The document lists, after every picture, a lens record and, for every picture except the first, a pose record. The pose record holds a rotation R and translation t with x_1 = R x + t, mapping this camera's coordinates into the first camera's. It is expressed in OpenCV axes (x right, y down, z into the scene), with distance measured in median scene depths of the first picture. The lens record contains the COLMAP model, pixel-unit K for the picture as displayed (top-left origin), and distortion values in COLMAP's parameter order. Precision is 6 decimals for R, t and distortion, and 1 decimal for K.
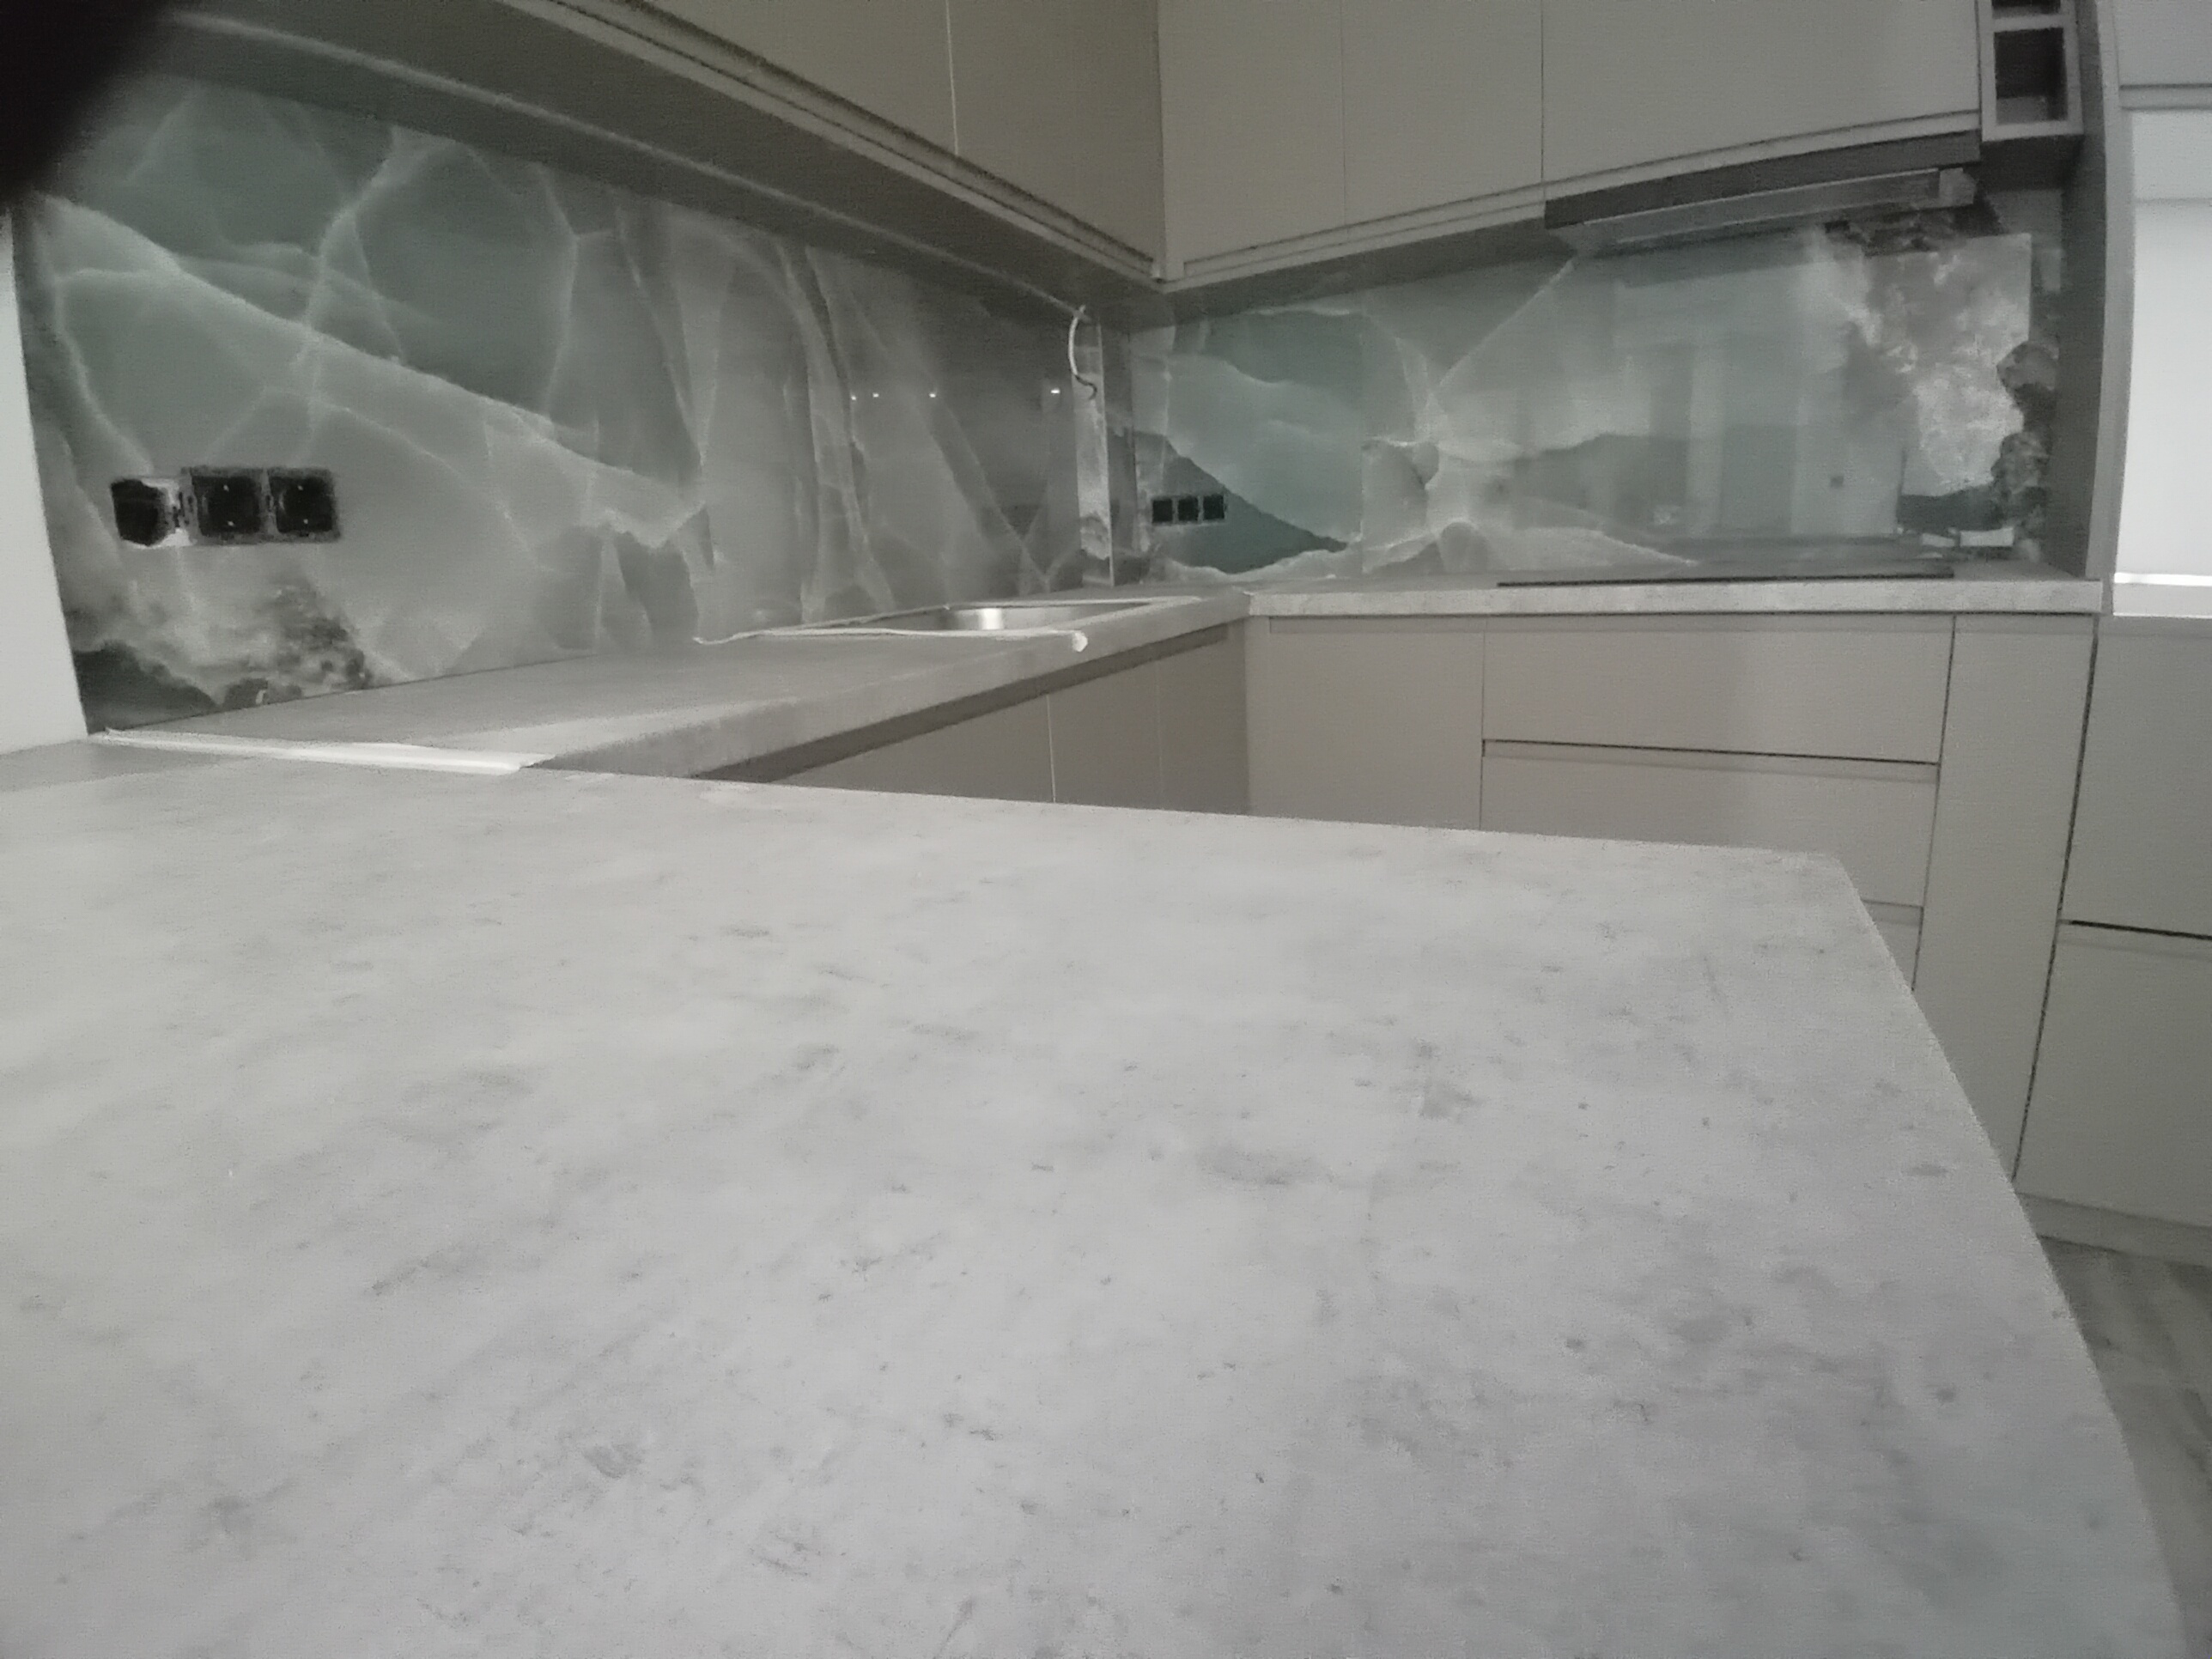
lens RADIAL K [[1101.1, 0, 1110.8], [0, 1101.1, 814.6], [0, 0, 1]] dist [0.015200, -0.059025]
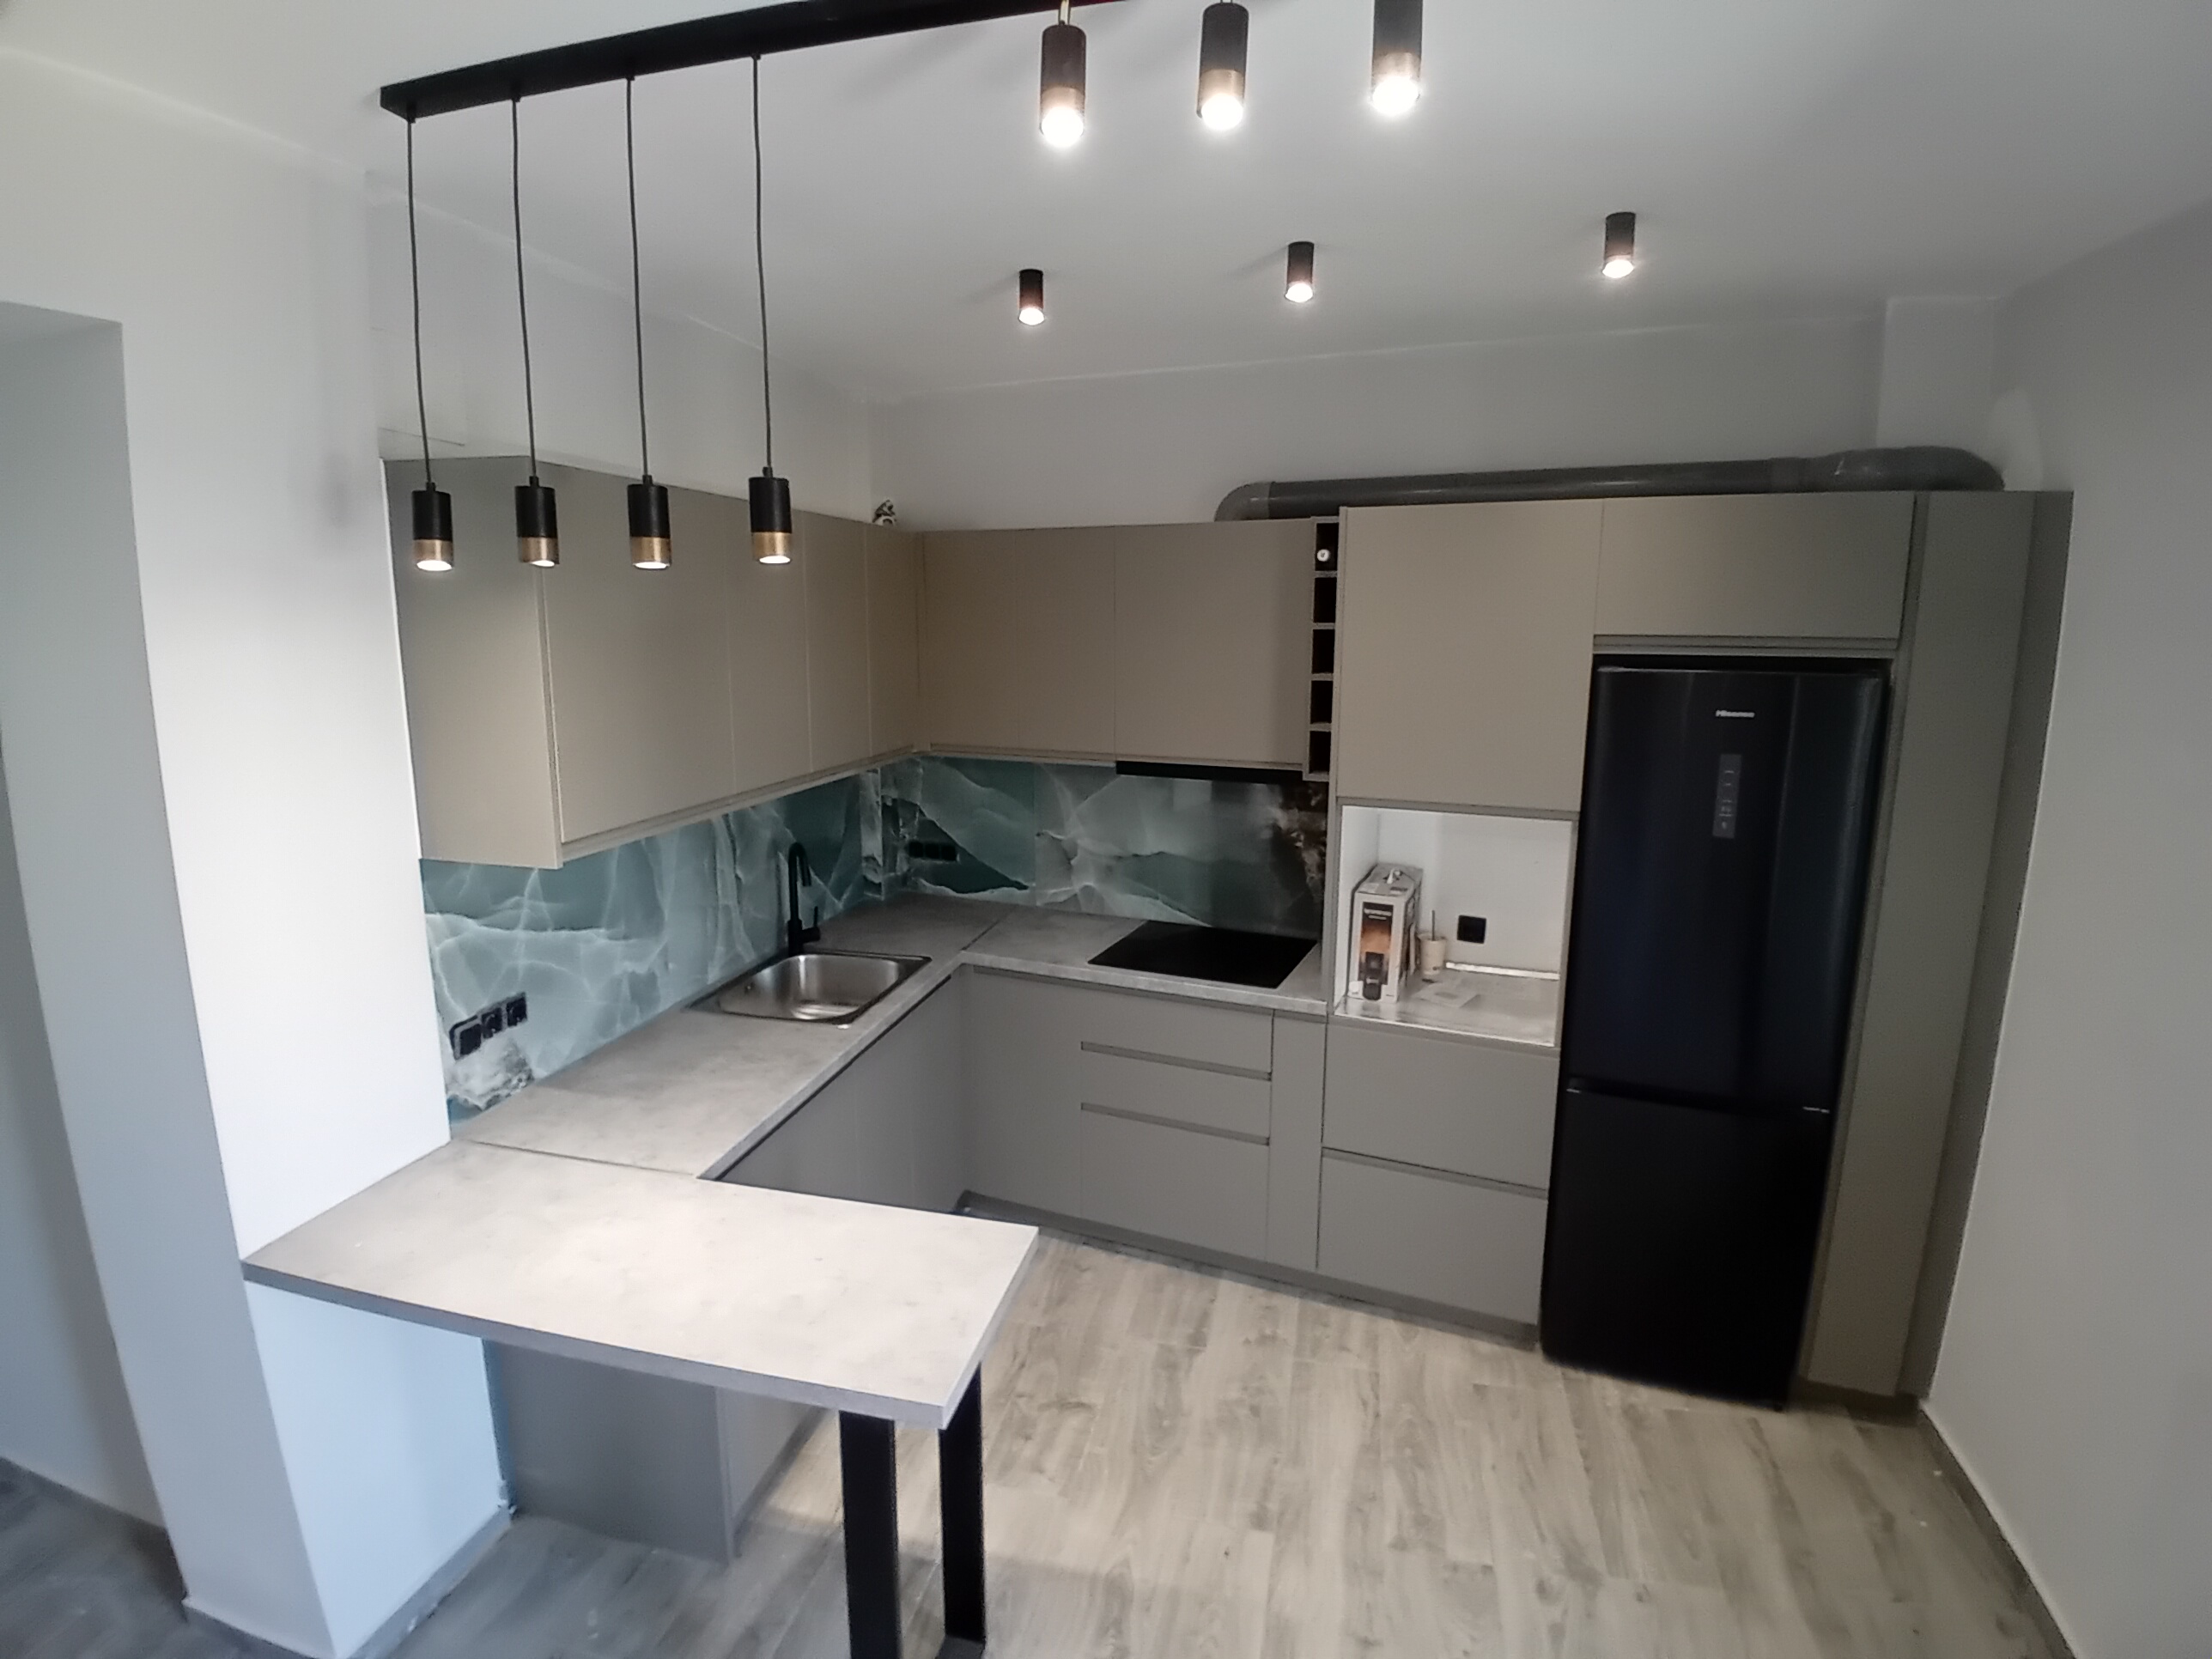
lens RADIAL K [[1101.1, 0, 1110.8], [0, 1101.1, 814.6], [0, 0, 1]] dist [0.015200, -0.059025]
pose [[0.976545, 0.023399, 0.214038, -0.027990], [-0.008402, 0.997462, -0.070710, -0.307202], [-0.215149, 0.067253, 0.974263, -0.844662]]
